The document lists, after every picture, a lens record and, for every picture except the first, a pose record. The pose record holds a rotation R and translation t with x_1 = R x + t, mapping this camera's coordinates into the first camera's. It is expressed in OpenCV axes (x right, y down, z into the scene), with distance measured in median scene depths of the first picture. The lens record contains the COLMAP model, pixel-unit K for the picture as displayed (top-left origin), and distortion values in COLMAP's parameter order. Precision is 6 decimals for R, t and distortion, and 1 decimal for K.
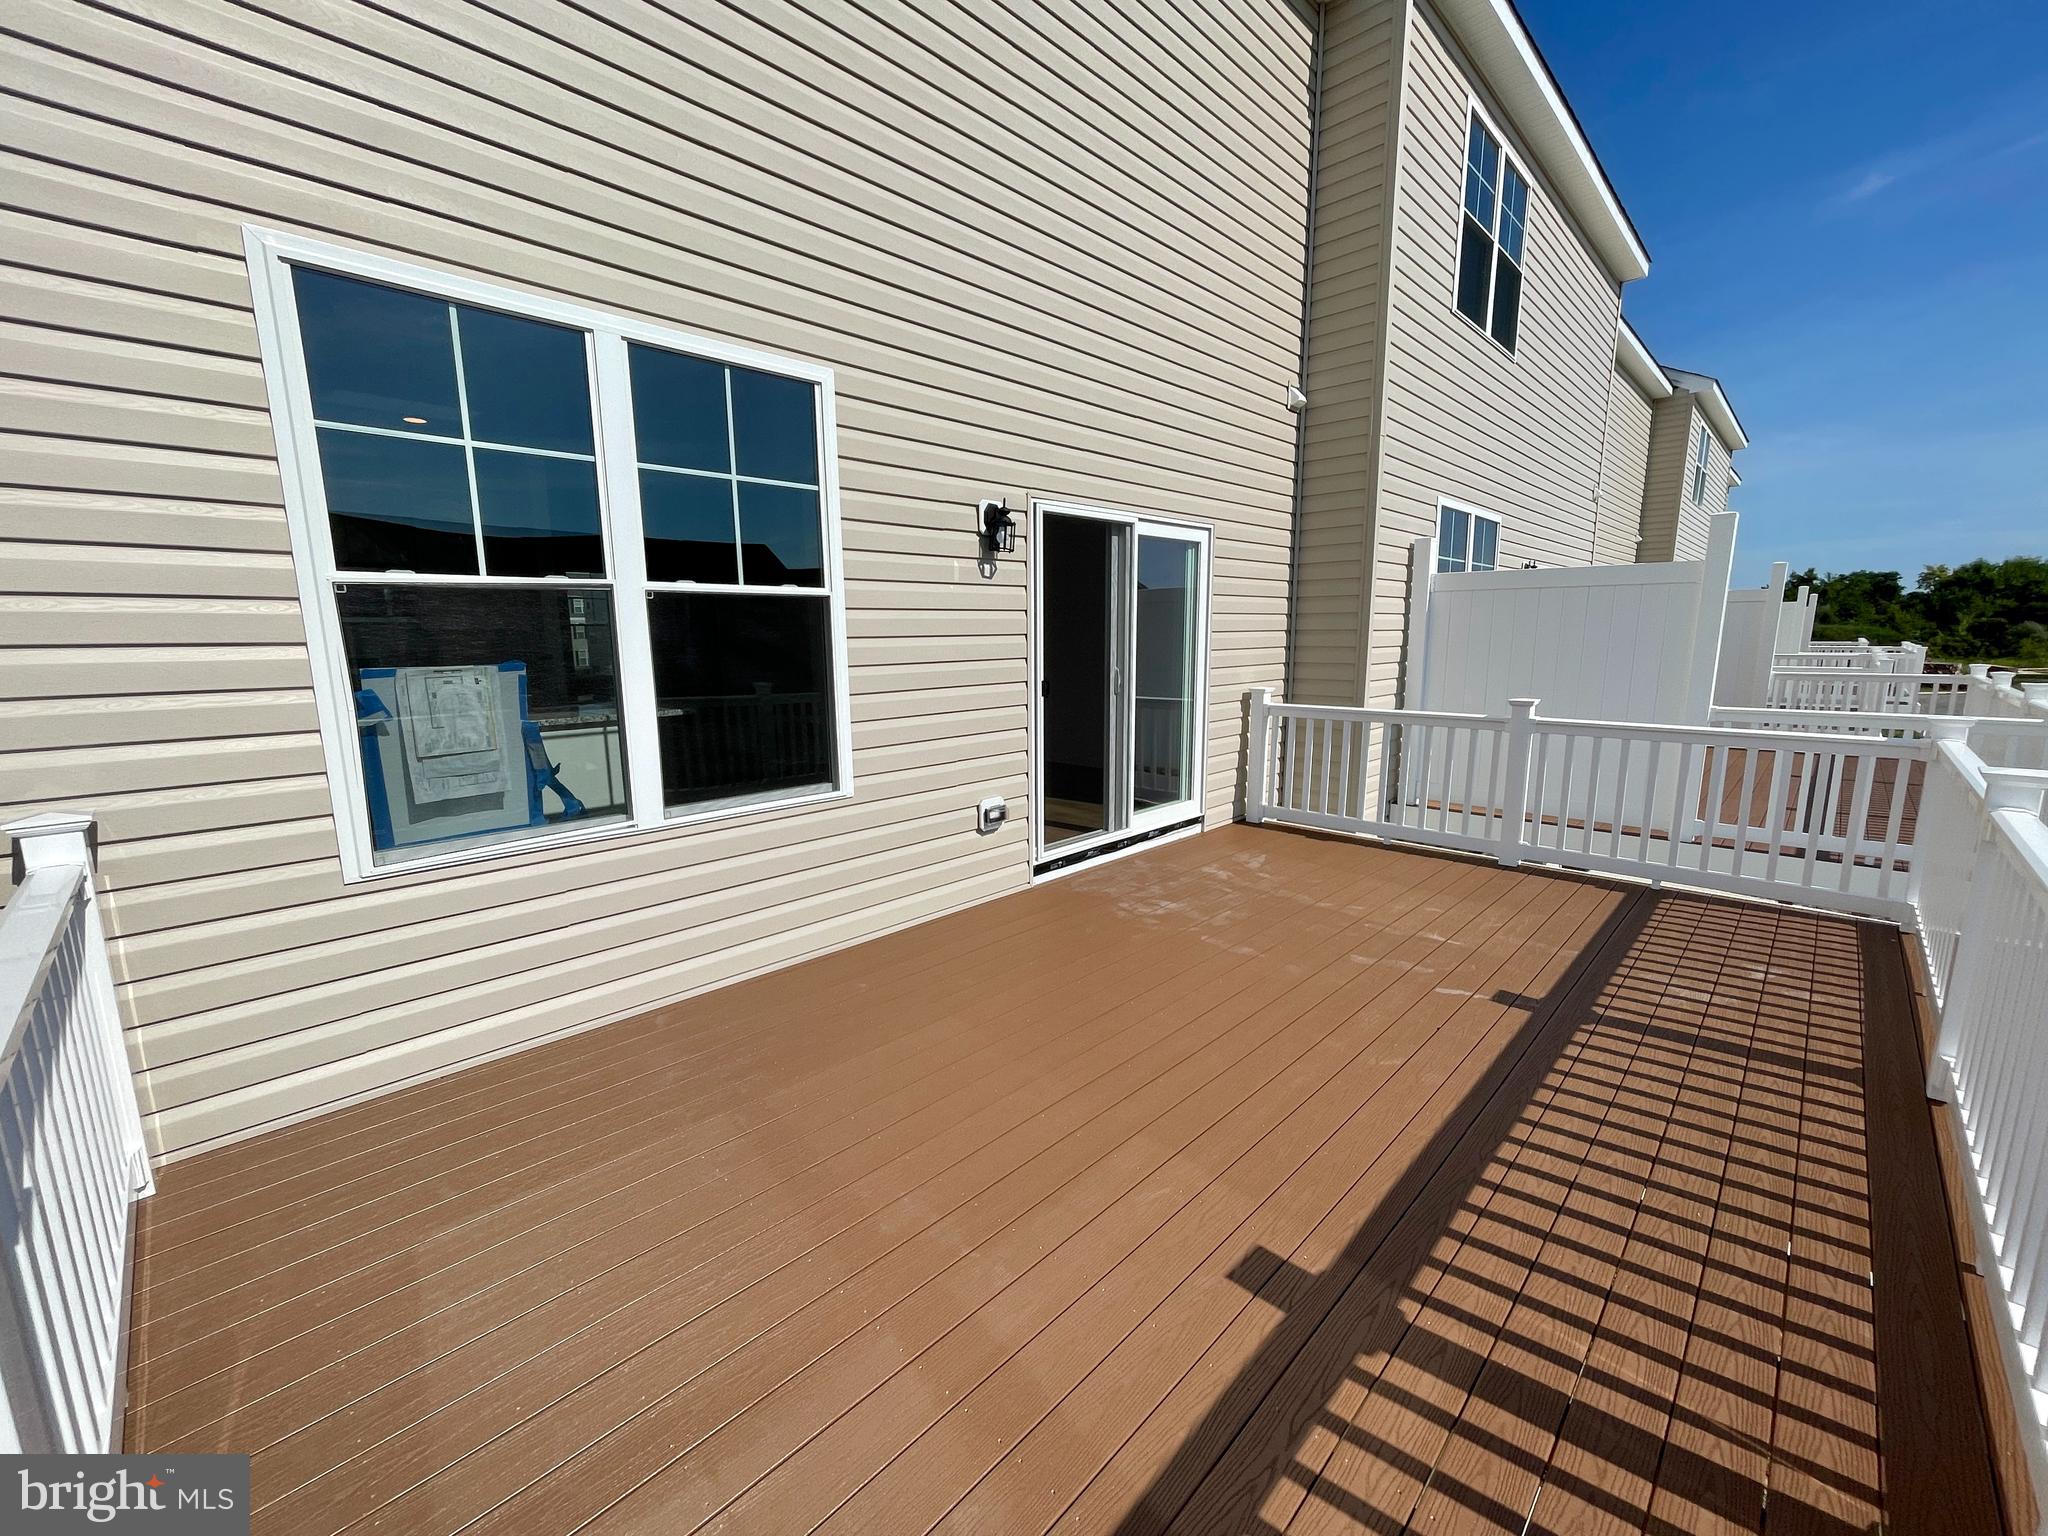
lens RADIAL K [[811.2, 0, 1024.5], [0, 811.2, 763.5], [0, 0, 1]] dist [0.000162, -0.000177]
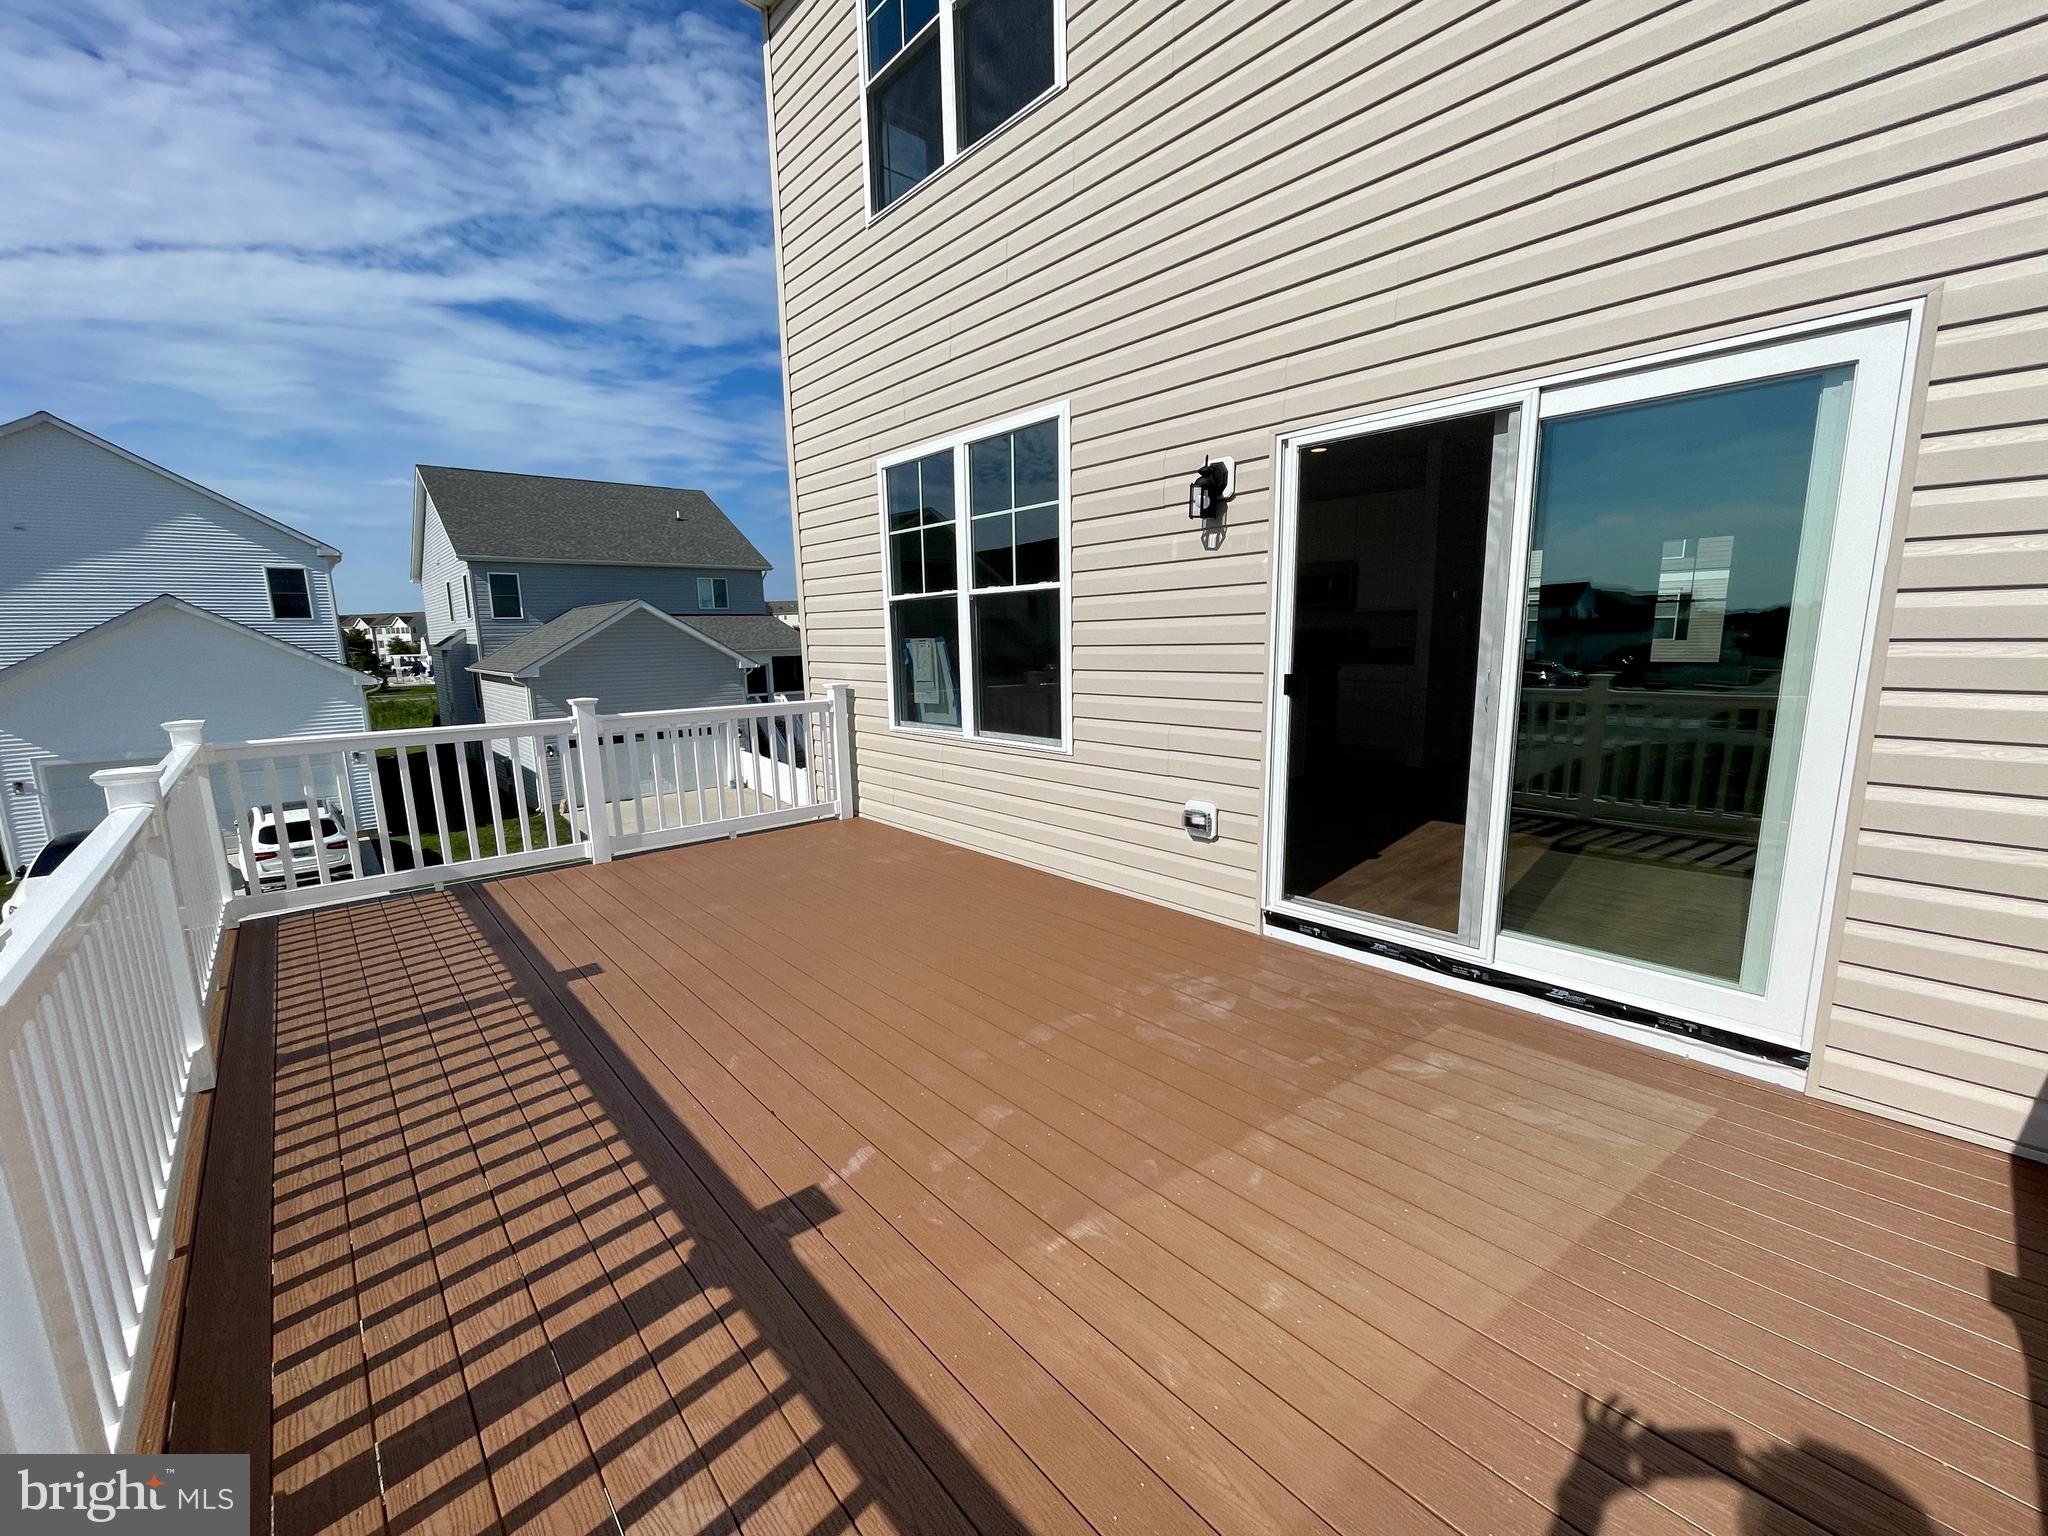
lens RADIAL K [[811.2, 0, 1024.4], [0, 811.2, 778.4], [0, 0, 1]] dist [0.000162, -0.000177]
pose [[-0.052994, 0.188159, -0.980708, 1.156195], [-0.137237, 0.971397, 0.193788, -0.176877], [0.989120, 0.144859, -0.025656, 1.150155]]
